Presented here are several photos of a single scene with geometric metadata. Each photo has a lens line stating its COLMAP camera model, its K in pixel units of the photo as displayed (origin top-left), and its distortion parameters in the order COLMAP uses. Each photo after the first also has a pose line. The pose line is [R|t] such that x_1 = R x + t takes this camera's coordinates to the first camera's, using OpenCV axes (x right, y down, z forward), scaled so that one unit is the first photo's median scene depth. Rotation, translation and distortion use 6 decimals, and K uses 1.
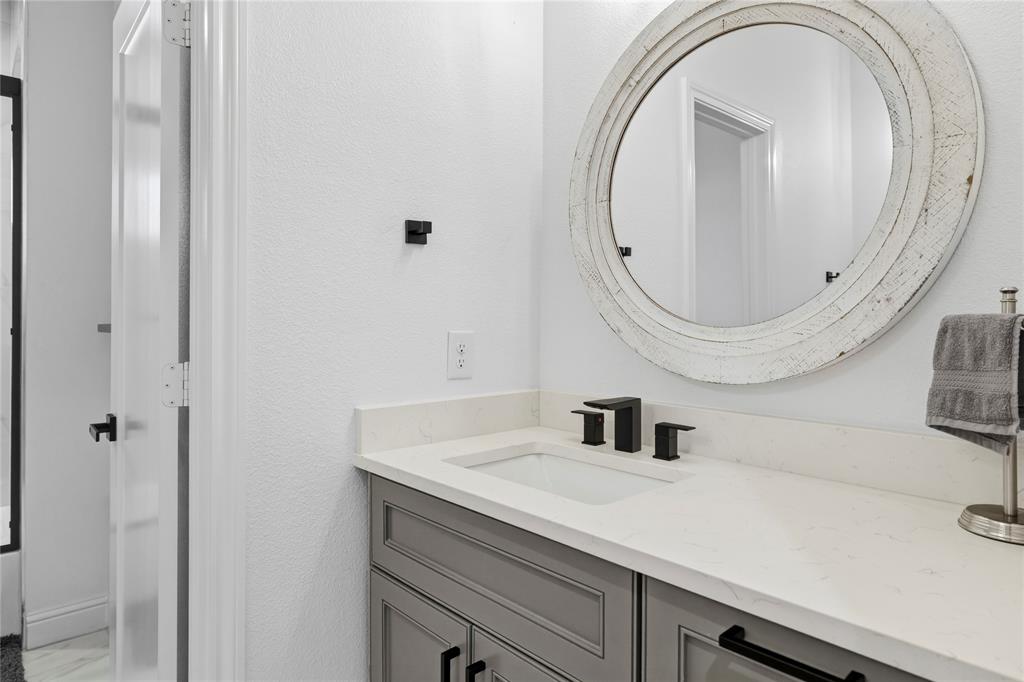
lens RADIAL K [[608.1, 0, 511.6], [0, 608.1, 322.3], [0, 0, 1]] dist [-0.000732, -0.000845]
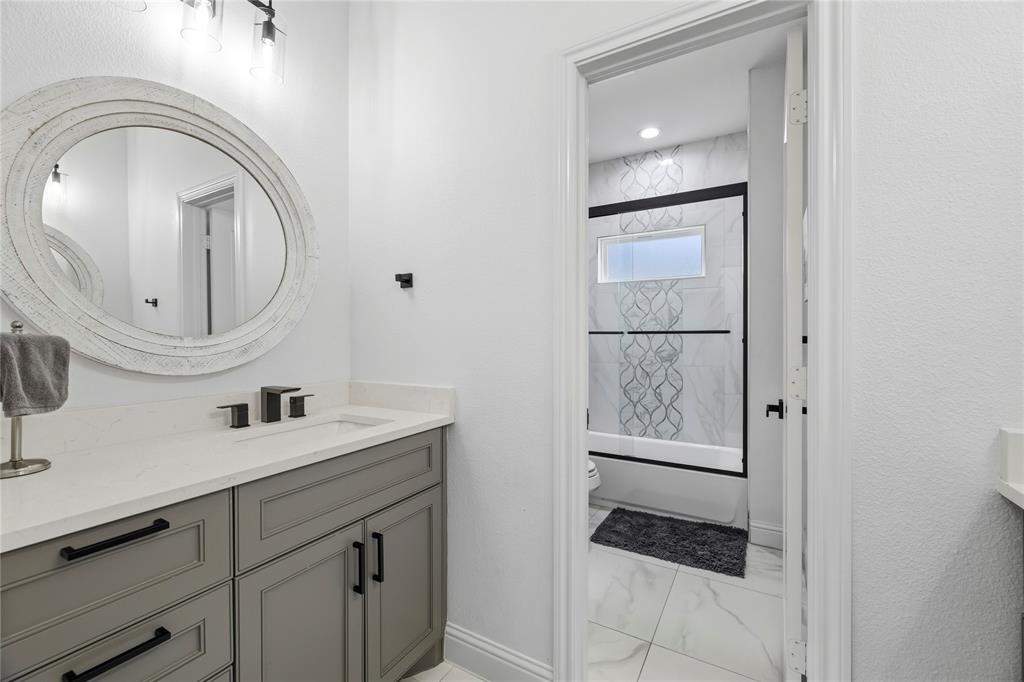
lens RADIAL K [[432.1, 0, 509.7], [0, 432.1, 336.2], [0, 0, 1]] dist [0.000201, 0.000034]
pose [[0.300586, 0.000998, -0.953754, 0.119576], [0.000733, 0.999999, 0.001277, 0.001163], [0.953754, -0.001083, 0.300585, 0.096456]]
